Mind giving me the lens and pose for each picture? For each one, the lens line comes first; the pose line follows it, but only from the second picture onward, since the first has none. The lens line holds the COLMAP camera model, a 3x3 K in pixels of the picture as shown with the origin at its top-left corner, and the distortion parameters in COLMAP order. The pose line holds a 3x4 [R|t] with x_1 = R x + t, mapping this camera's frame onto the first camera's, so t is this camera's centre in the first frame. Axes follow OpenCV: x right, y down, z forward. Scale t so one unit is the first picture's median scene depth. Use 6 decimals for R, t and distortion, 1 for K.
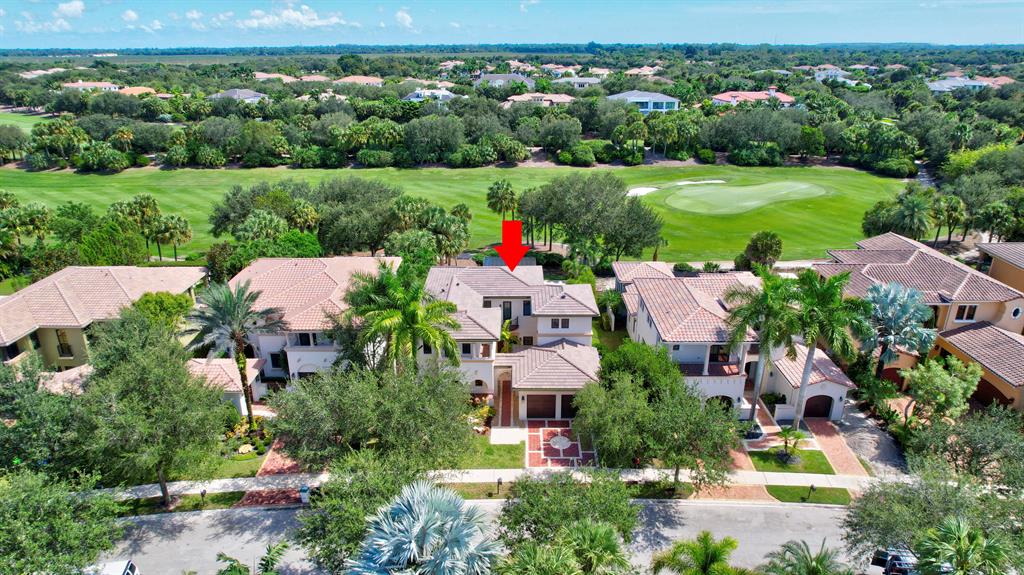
lens RADIAL K [[660.0, 0, 512.3], [0, 660.0, 289.0], [0, 0, 1]] dist [-0.072038, 0.064271]
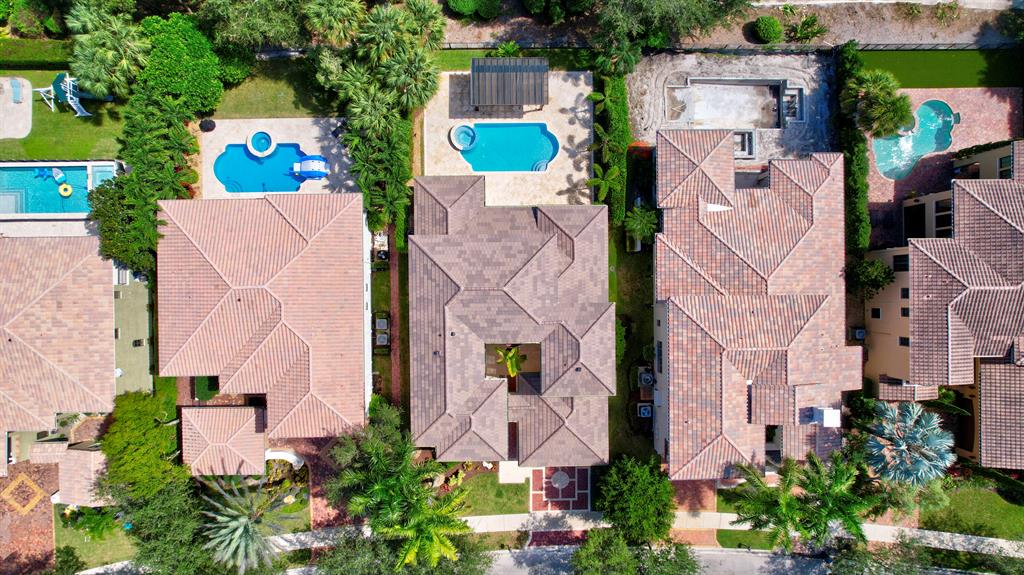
lens RADIAL K [[660.0, 0, 510.8], [0, 660.0, 289.3], [0, 0, 1]] dist [-0.072038, 0.064271]
pose [[0.999605, -0.016630, 0.022662, -0.019831], [-0.015402, 0.350379, 0.936482, -0.563641], [-0.023514, -0.936461, 0.349984, 0.537230]]
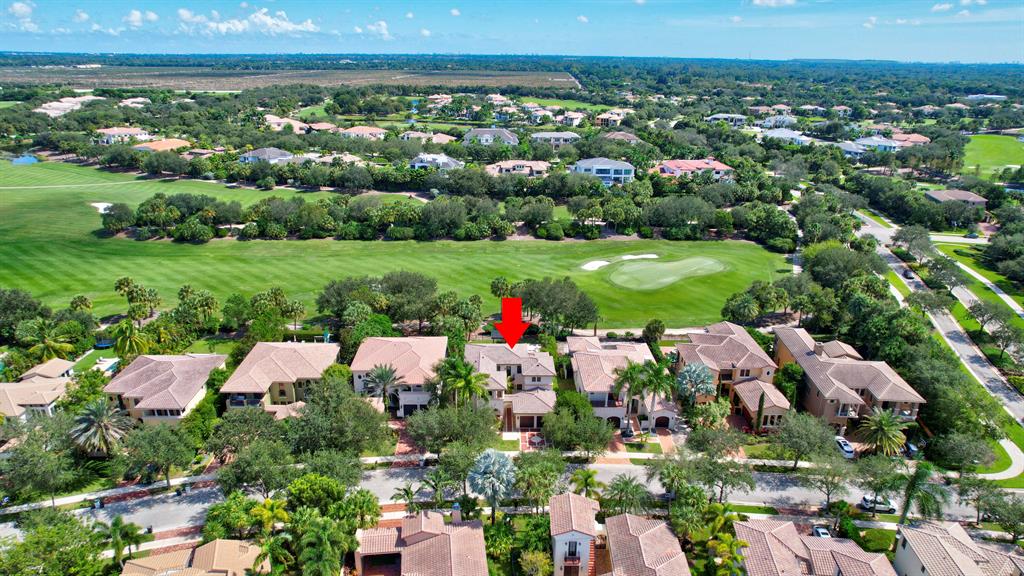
lens RADIAL K [[660.0, 0, 514.9], [0, 660.0, 287.3], [0, 0, 1]] dist [-0.072038, 0.064271]
pose [[0.999304, 0.005586, 0.036896, -0.043699], [-0.005040, 0.999877, -0.014863, -0.128575], [-0.036974, 0.014667, 0.999209, -0.644924]]
